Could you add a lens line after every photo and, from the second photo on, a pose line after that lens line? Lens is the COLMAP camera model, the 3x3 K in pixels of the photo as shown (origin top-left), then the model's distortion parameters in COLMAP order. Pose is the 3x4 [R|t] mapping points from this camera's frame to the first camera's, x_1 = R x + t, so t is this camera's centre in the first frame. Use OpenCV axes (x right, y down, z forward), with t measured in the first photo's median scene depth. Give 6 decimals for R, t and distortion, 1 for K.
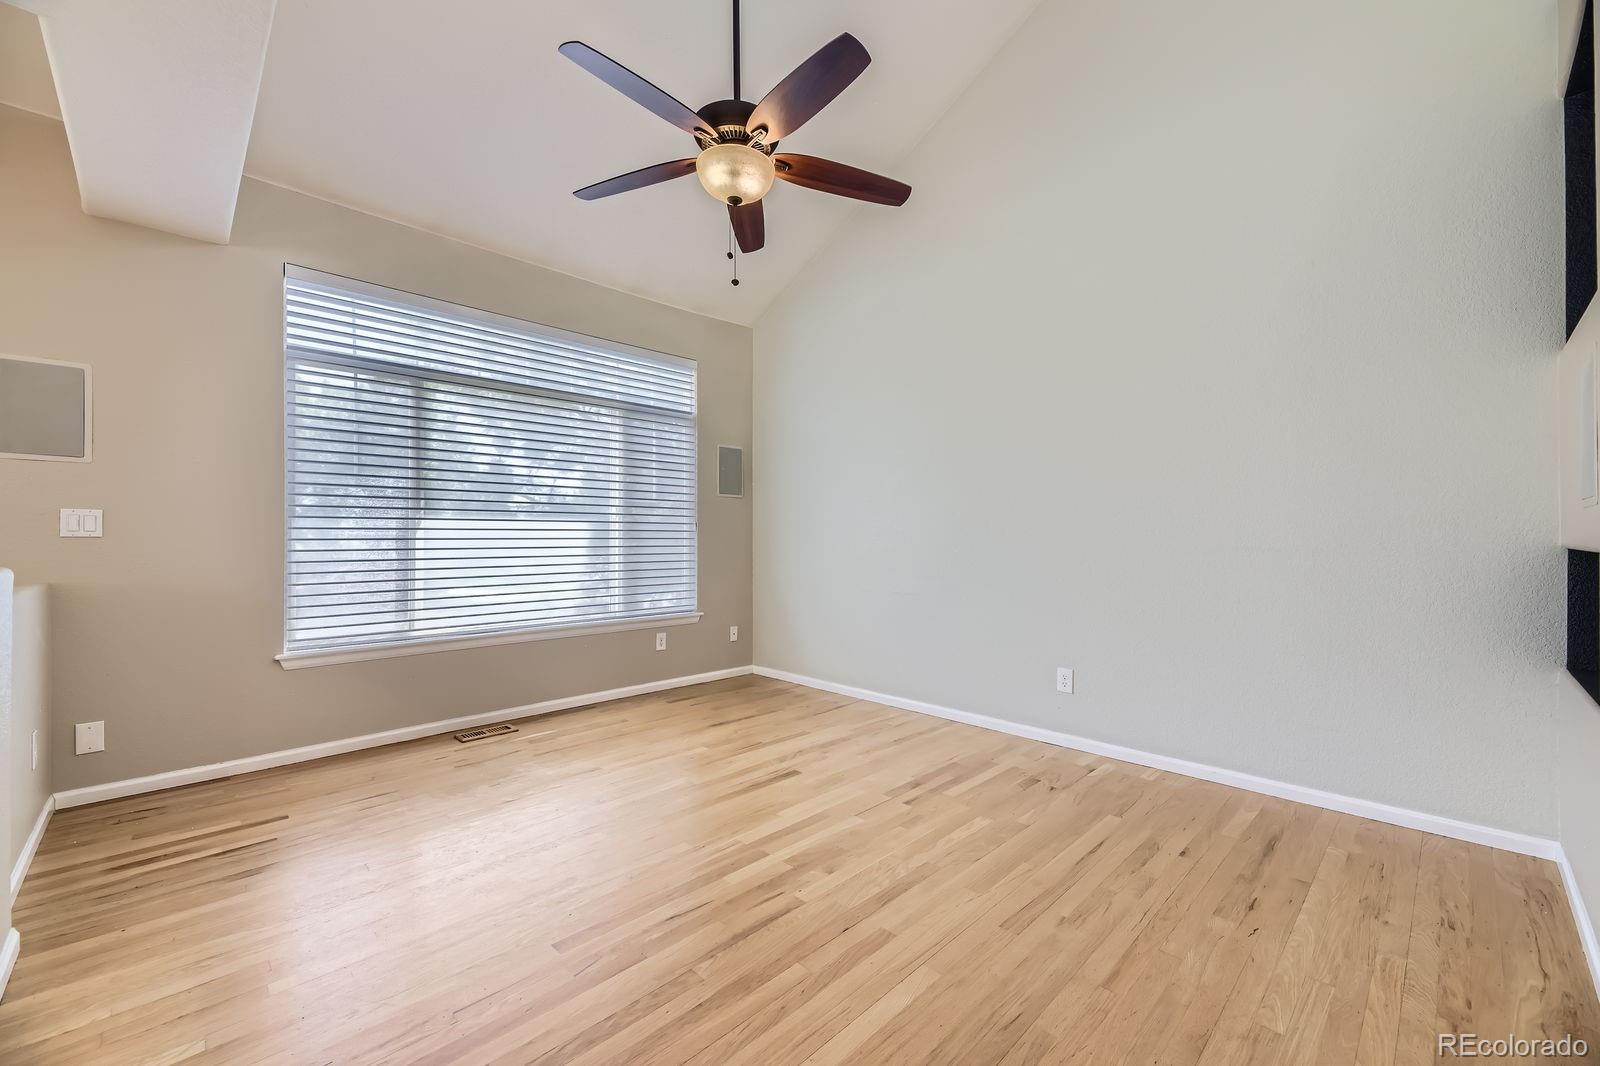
lens RADIAL K [[645.0, 0, 795.1], [0, 645.0, 532.4], [0, 0, 1]] dist [0.013966, -0.001966]
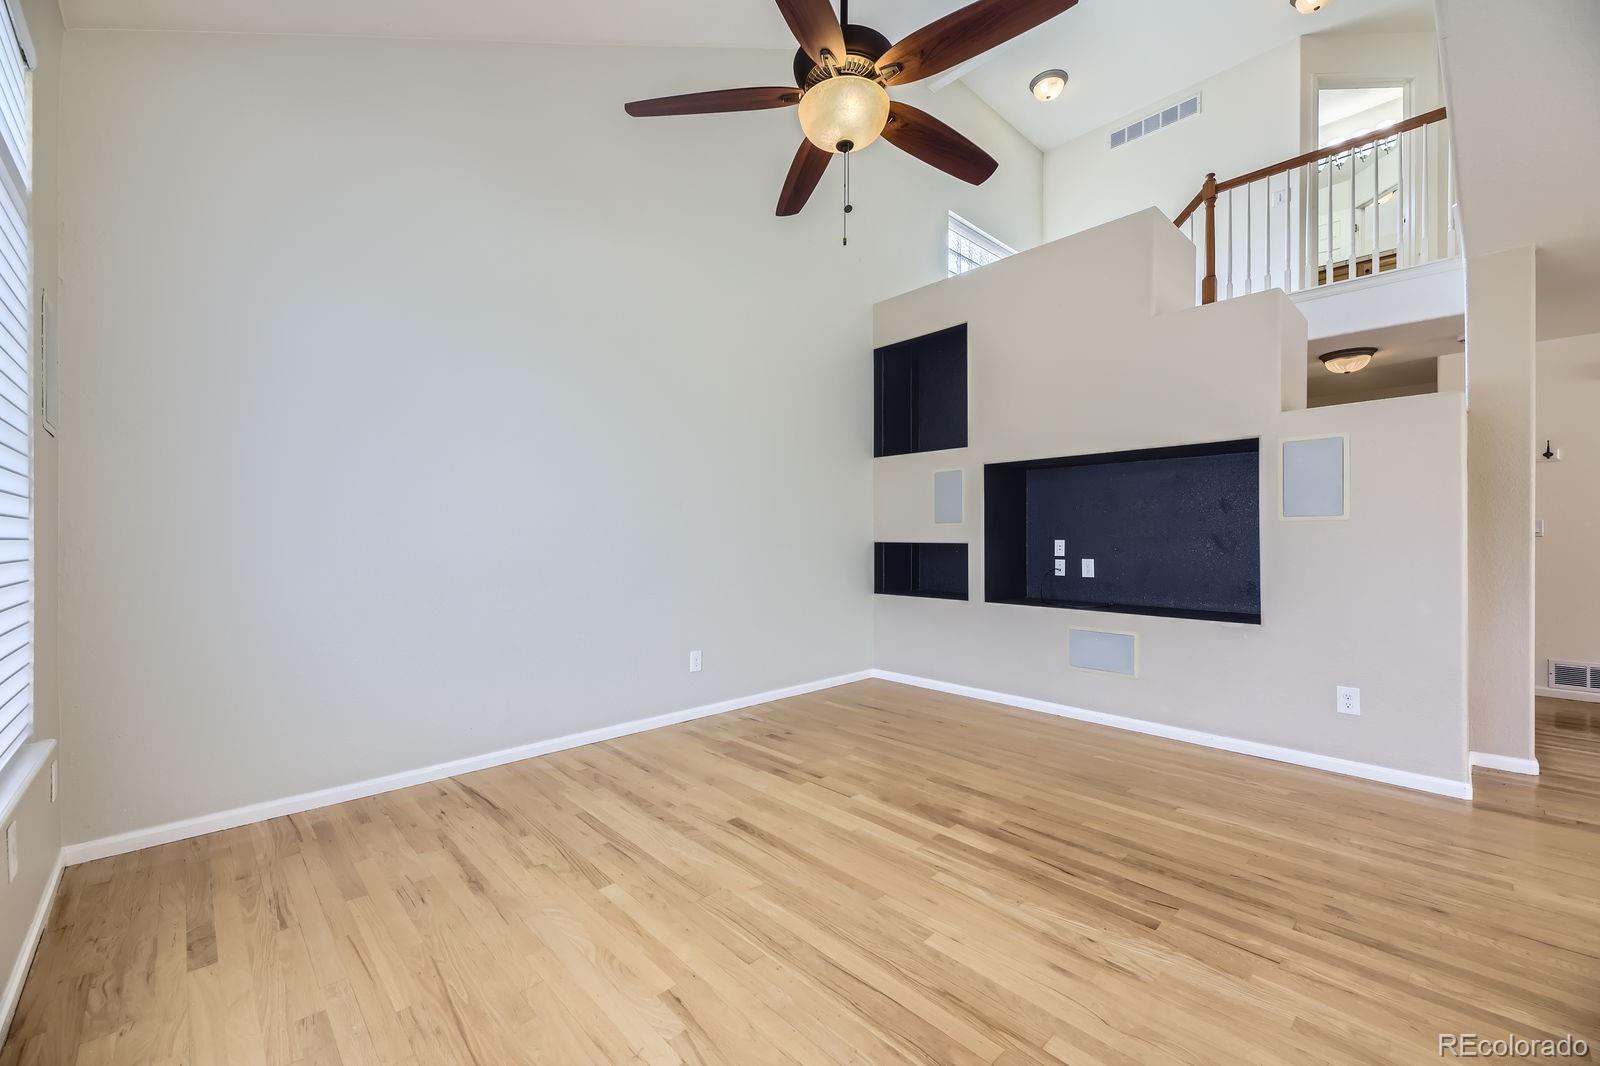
lens RADIAL K [[645.0, 0, 804.6], [0, 645.0, 531.7], [0, 0, 1]] dist [0.013966, -0.001966]
pose [[0.003822, 0.009356, 0.999949, -0.759295], [-0.010476, 0.999902, -0.009315, 0.007647], [-0.999938, -0.010440, 0.003920, 0.833930]]
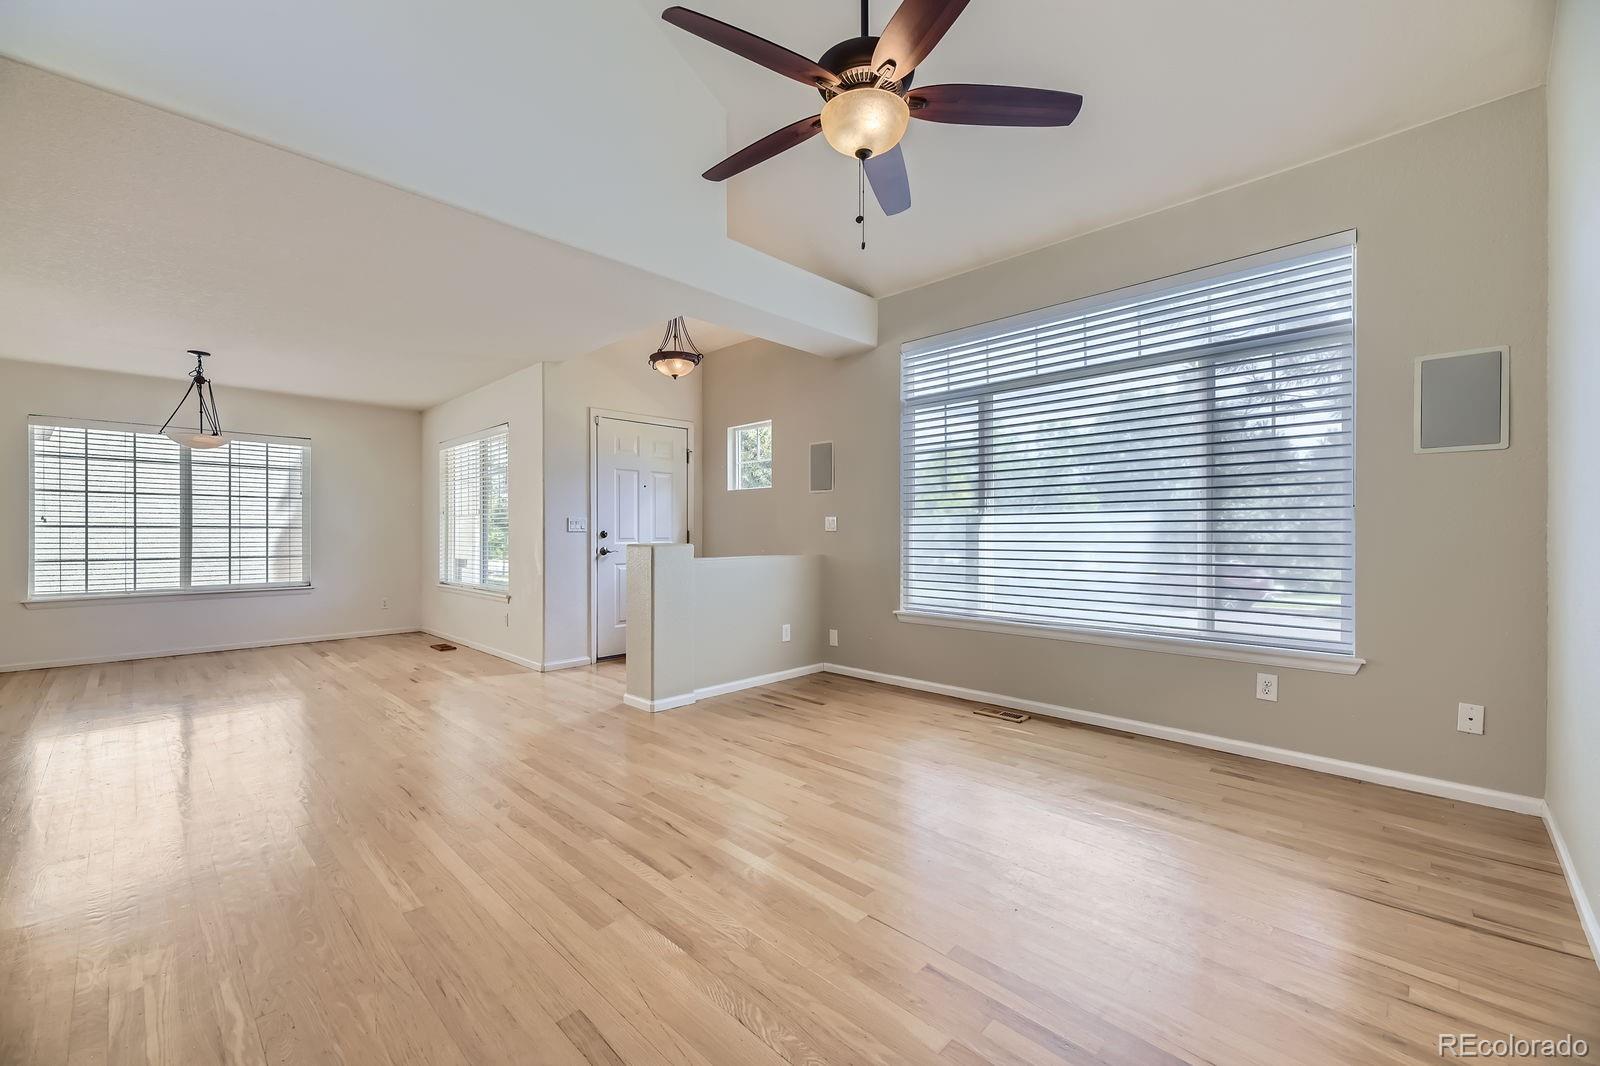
lens RADIAL K [[645.0, 0, 797.5], [0, 645.0, 536.6], [0, 0, 1]] dist [0.013966, -0.001966]
pose [[0.020626, 0.008432, -0.999752, 0.632866], [0.010518, 0.999907, 0.008650, 0.004493], [0.999732, -0.010694, 0.020535, 0.706119]]
